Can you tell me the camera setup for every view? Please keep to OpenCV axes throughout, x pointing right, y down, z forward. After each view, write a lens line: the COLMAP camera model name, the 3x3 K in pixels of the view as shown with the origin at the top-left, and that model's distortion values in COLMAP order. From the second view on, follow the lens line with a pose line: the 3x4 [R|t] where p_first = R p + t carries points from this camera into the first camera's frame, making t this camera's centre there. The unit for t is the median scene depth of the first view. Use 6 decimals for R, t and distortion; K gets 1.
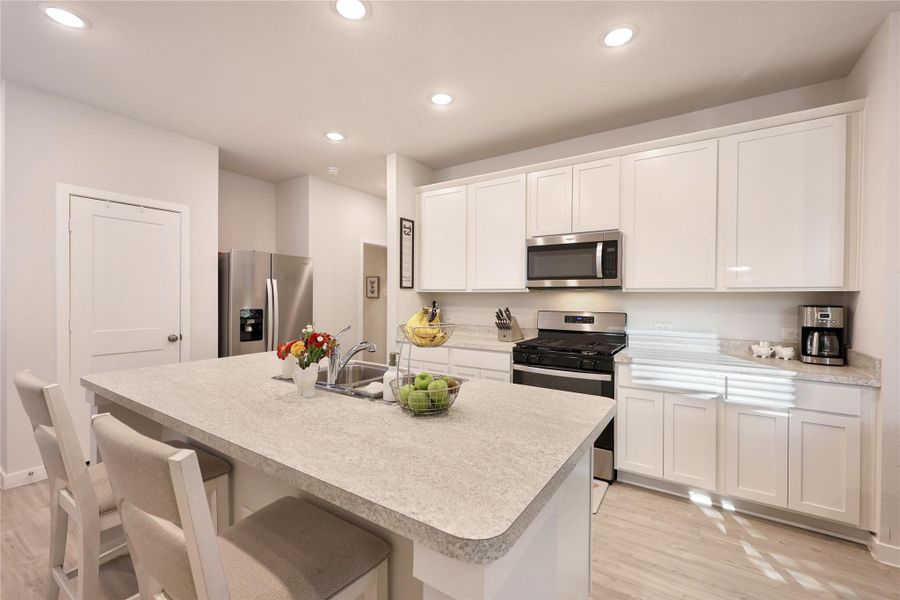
lens RADIAL K [[370.6, 0, 449.1], [0, 370.6, 304.4], [0, 0, 1]] dist [-0.002067, 0.000401]
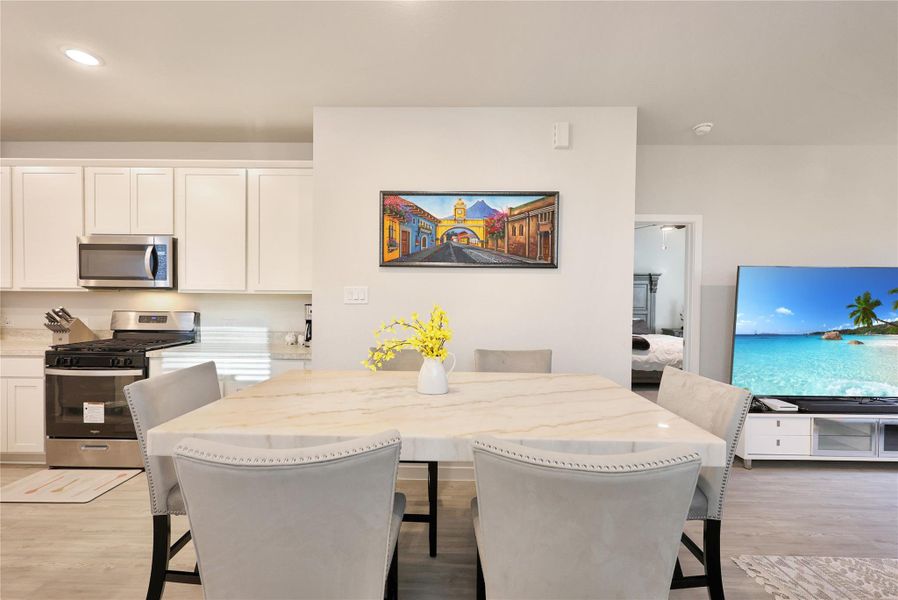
lens RADIAL K [[369.7, 0, 441.1], [0, 369.7, 304.1], [0, 0, 1]] dist [-0.002067, 0.000401]
pose [[0.830129, -0.002404, 0.557566, 0.479832], [0.005350, 0.999979, -0.003654, 0.007700], [-0.557546, 0.006016, 0.830125, -0.324770]]
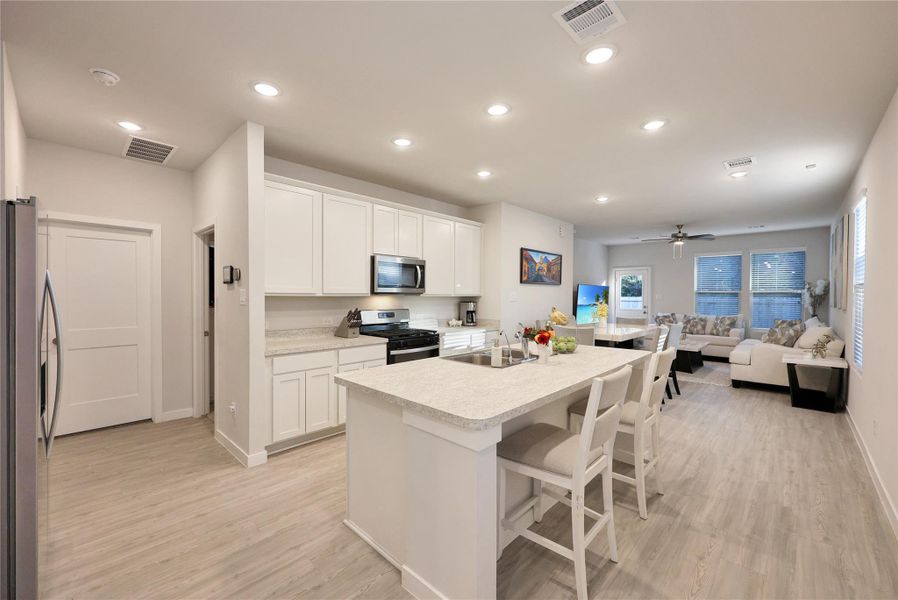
lens RADIAL K [[368.6, 0, 445.3], [0, 368.6, 303.3], [0, 0, 1]] dist [0.004043, 0.000125]
pose [[0.173717, -0.022074, 0.984548, -1.095955], [0.023060, 0.999566, 0.018342, -0.028478], [-0.984526, 0.019517, 0.174151, 0.564996]]
